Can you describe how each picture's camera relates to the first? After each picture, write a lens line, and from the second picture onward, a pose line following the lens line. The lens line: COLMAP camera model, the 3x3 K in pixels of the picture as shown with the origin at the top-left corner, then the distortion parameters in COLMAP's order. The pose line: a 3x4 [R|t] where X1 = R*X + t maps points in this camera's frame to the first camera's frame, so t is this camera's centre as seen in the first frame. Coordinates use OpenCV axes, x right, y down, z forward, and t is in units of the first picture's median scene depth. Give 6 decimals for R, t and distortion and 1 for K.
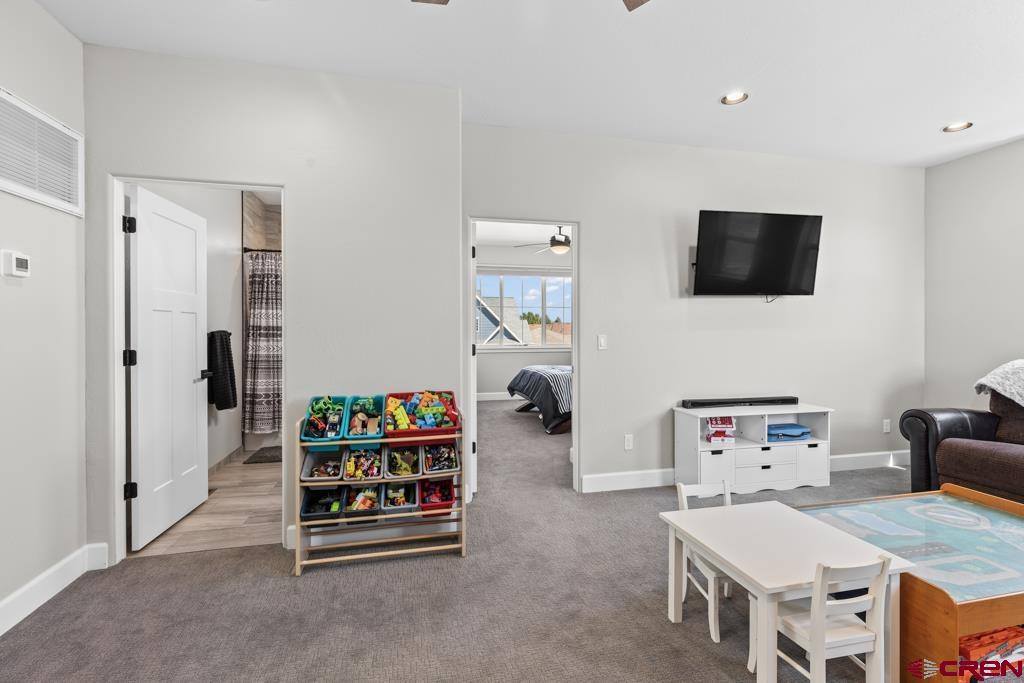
lens RADIAL K [[468.5, 0, 514.8], [0, 468.5, 322.5], [0, 0, 1]] dist [0.002935, 0.000342]
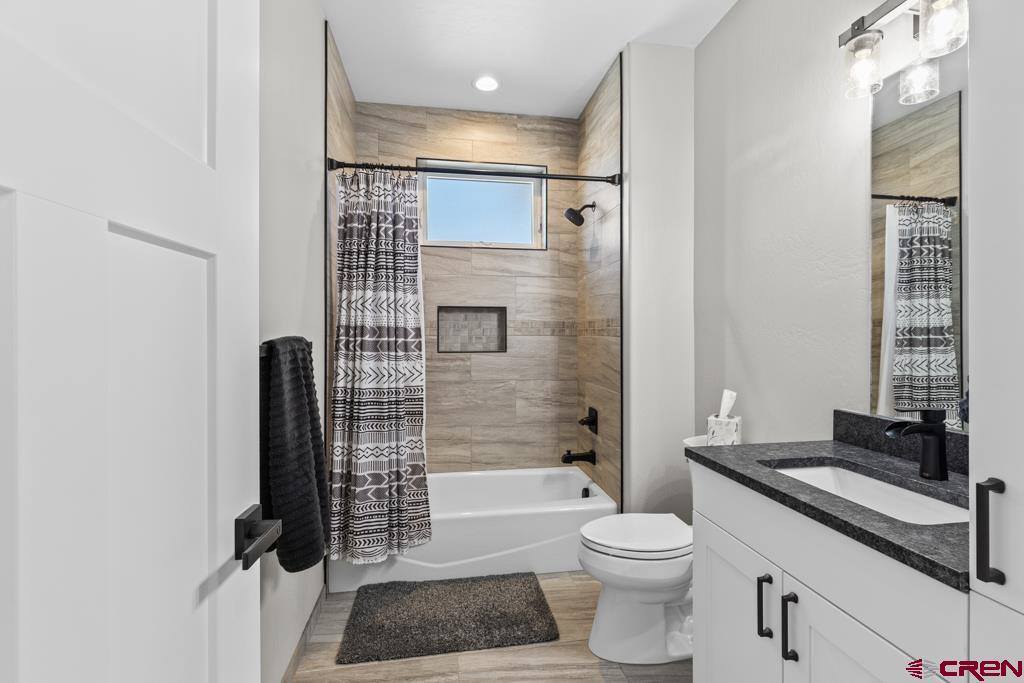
lens RADIAL K [[468.5, 0, 514.8], [0, 468.5, 322.5], [0, 0, 1]] dist [0.002935, 0.000342]
pose [[0.998165, -0.000098, -0.060552, -0.364745], [-0.000354, 0.999972, -0.007452, 0.007105], [0.060551, 0.007460, 0.998137, 0.548036]]
